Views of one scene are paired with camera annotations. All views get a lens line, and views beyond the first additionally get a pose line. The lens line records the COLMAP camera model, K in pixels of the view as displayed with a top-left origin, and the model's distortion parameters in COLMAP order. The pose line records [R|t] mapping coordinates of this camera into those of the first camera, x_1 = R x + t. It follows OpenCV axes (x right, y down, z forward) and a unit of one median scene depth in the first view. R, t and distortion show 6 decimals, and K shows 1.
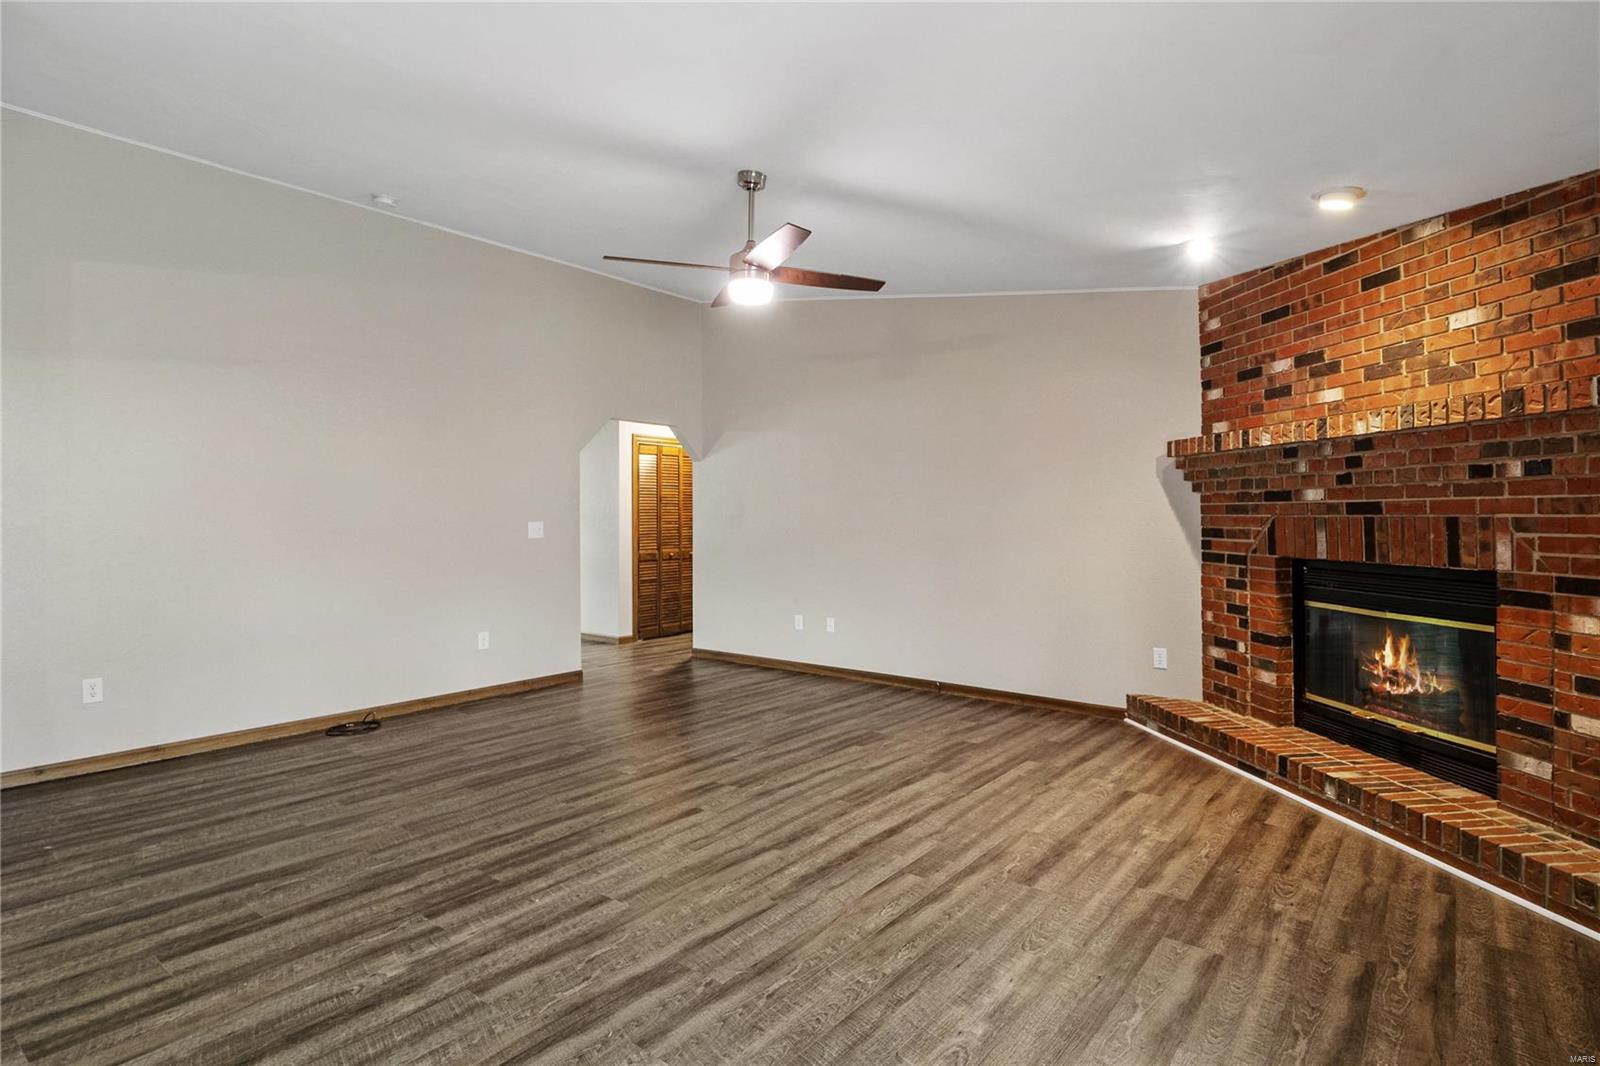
lens RADIAL K [[810.5, 0, 798.8], [0, 810.5, 520.9], [0, 0, 1]] dist [-0.003975, 0.000428]
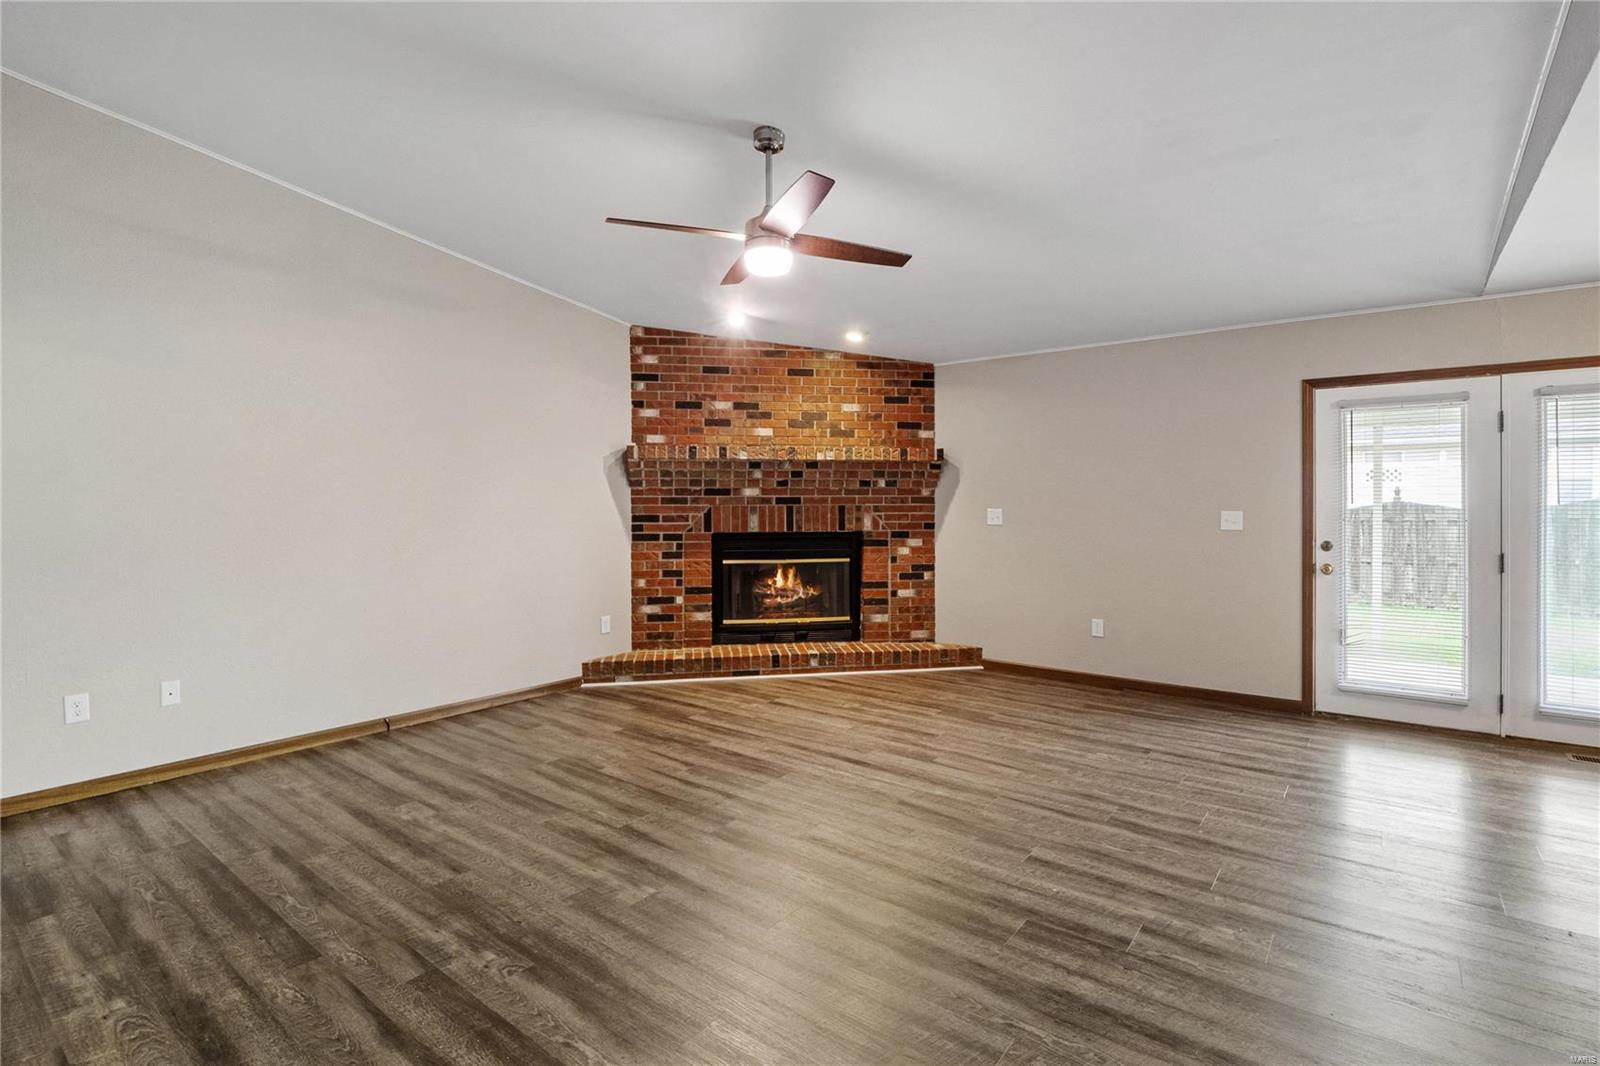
lens RADIAL K [[775.0, 0, 795.3], [0, 775.0, 509.7], [0, 0, 1]] dist [-0.004561, -0.001254]
pose [[-0.013726, -0.009344, 0.999862, -0.892755], [0.009146, 0.999913, 0.009470, -0.010955], [-0.999864, 0.009275, -0.013639, 0.931547]]
